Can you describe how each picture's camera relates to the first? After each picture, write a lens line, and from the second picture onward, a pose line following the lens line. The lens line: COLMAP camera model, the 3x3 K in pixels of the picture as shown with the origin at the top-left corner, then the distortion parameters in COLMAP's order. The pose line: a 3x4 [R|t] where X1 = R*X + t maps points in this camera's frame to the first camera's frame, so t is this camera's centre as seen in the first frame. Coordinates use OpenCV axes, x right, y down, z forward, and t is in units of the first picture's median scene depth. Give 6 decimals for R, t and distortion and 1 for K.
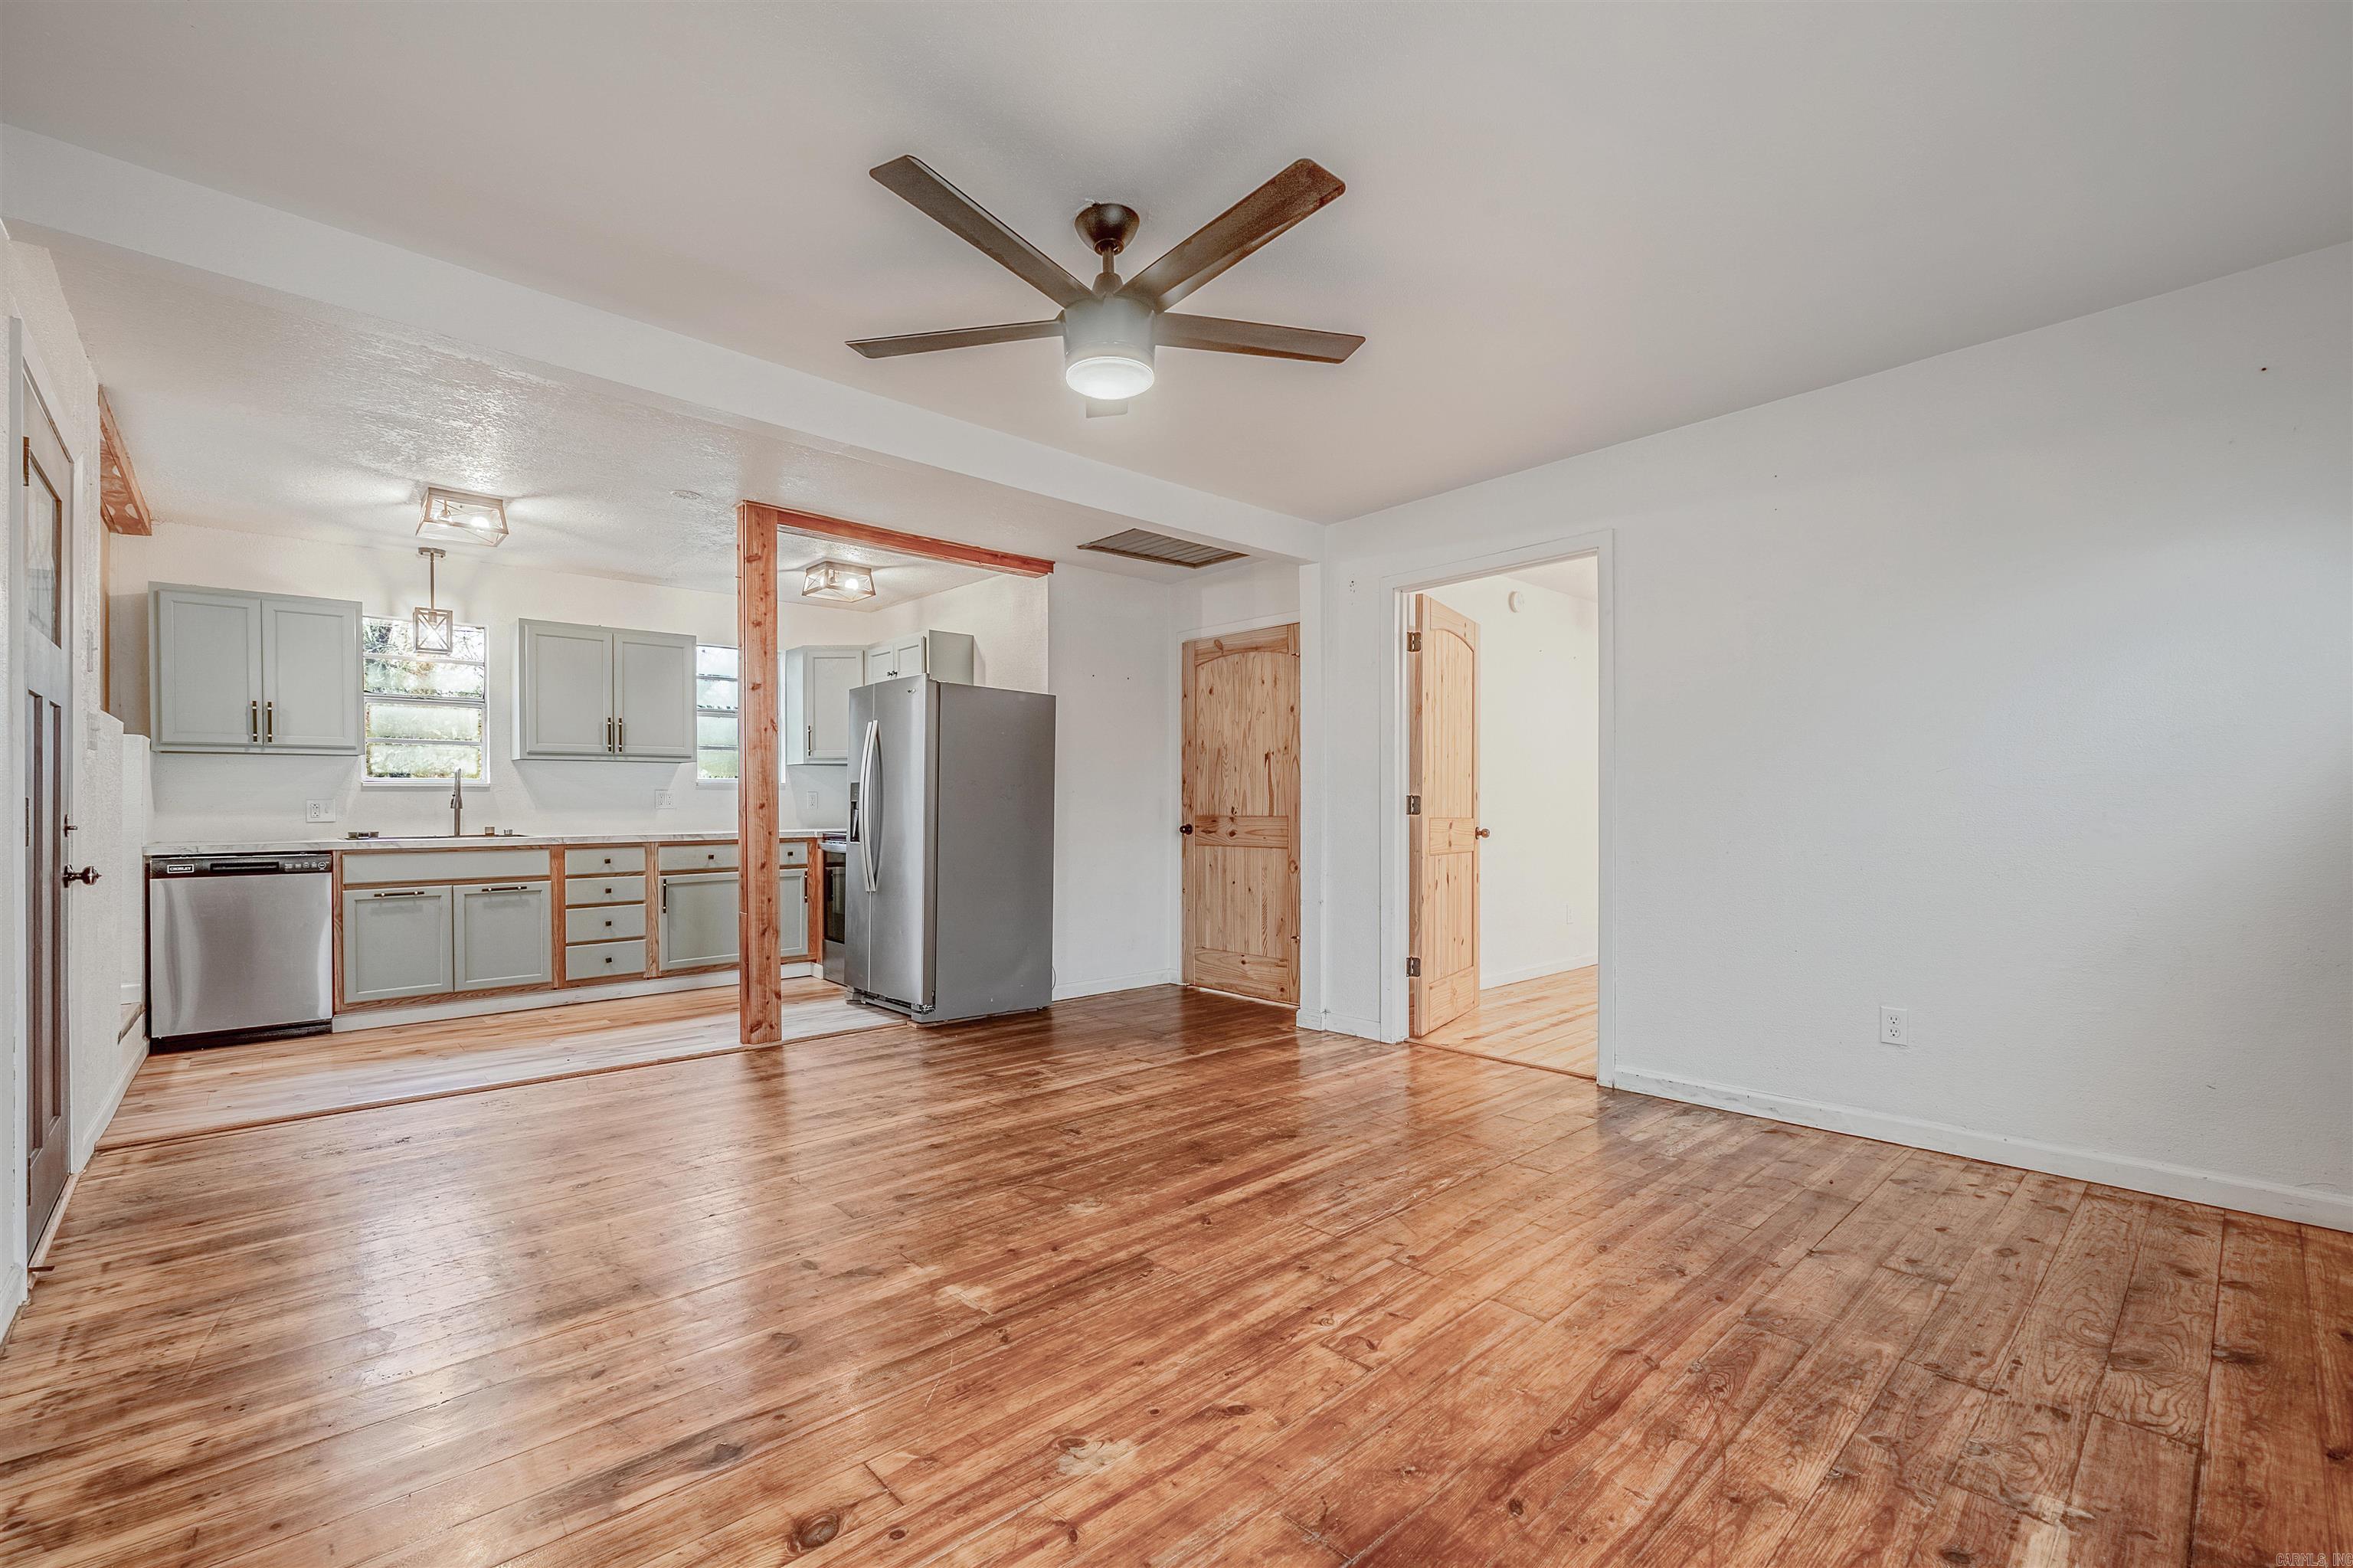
lens RADIAL K [[1005.7, 0, 1173.1], [0, 1005.7, 807.9], [0, 0, 1]] dist [-0.003539, -0.000627]
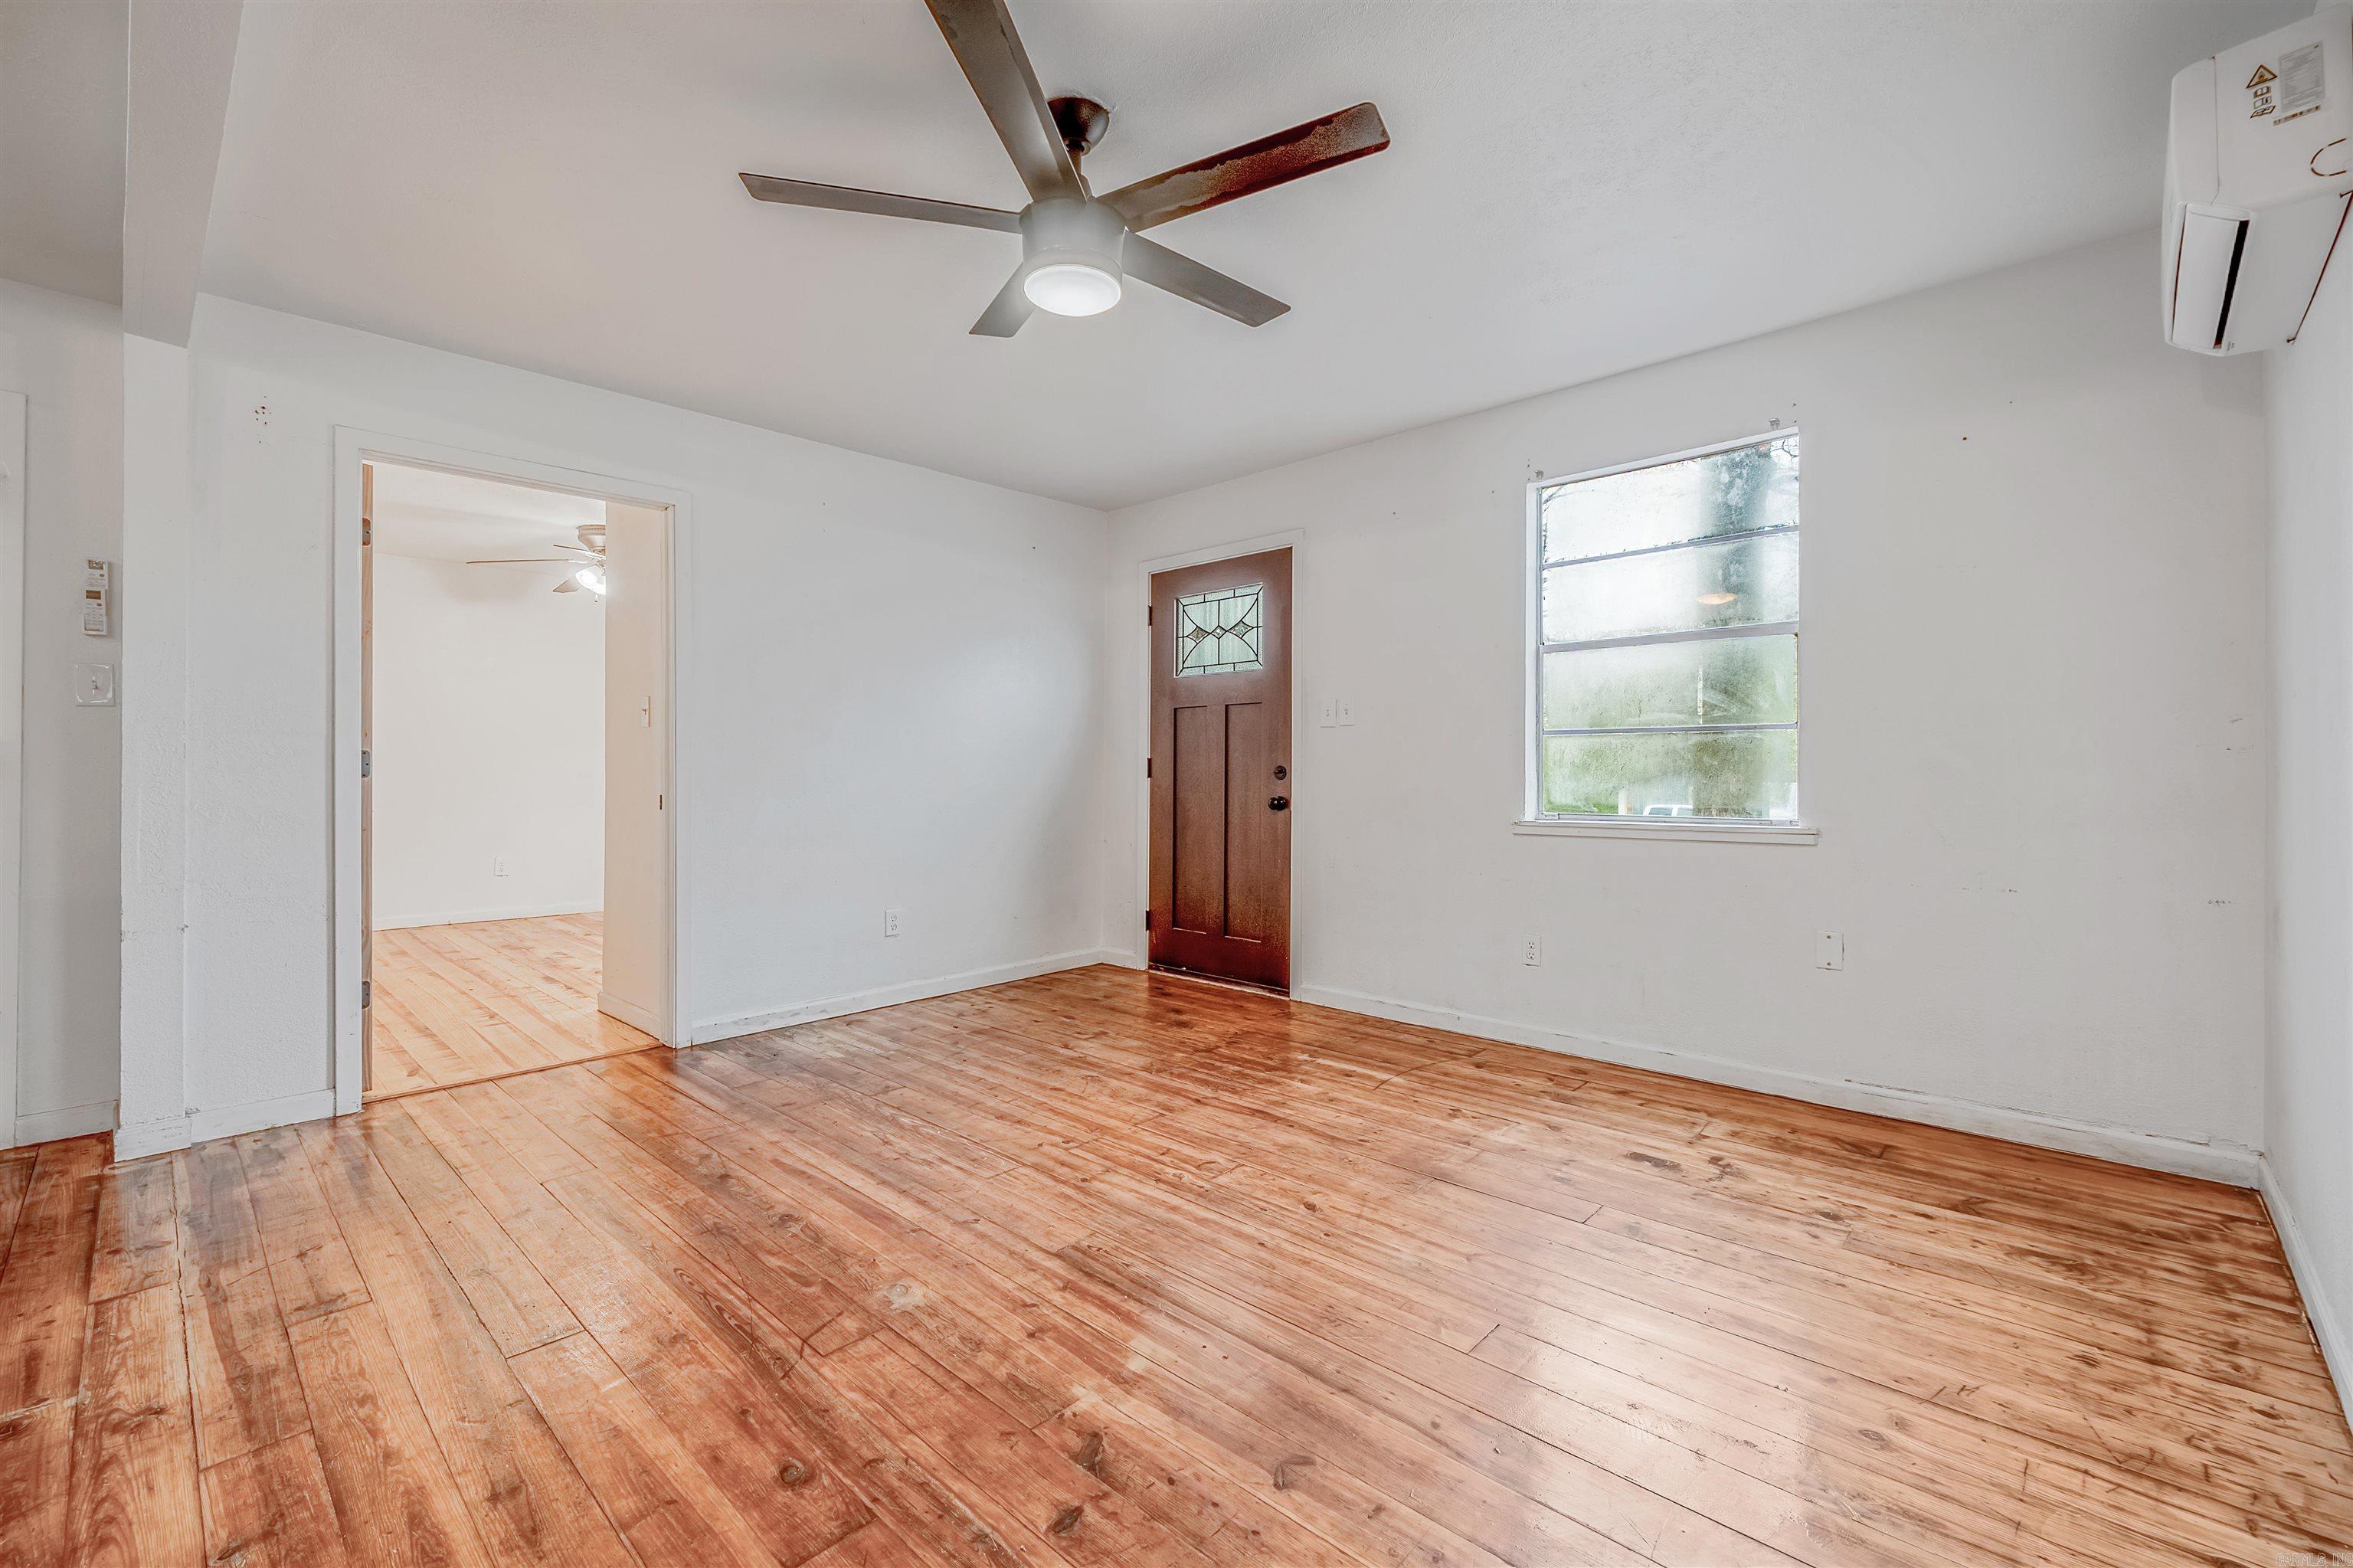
lens RADIAL K [[967.8, 0, 1178.9], [0, 967.8, 779.4], [0, 0, 1]] dist [-0.001414, -0.000174]
pose [[-0.080197, -0.003870, 0.996772, -0.470625], [-0.002298, 0.999991, 0.003698, 0.005859], [-0.996776, -0.001994, -0.080205, 0.491619]]
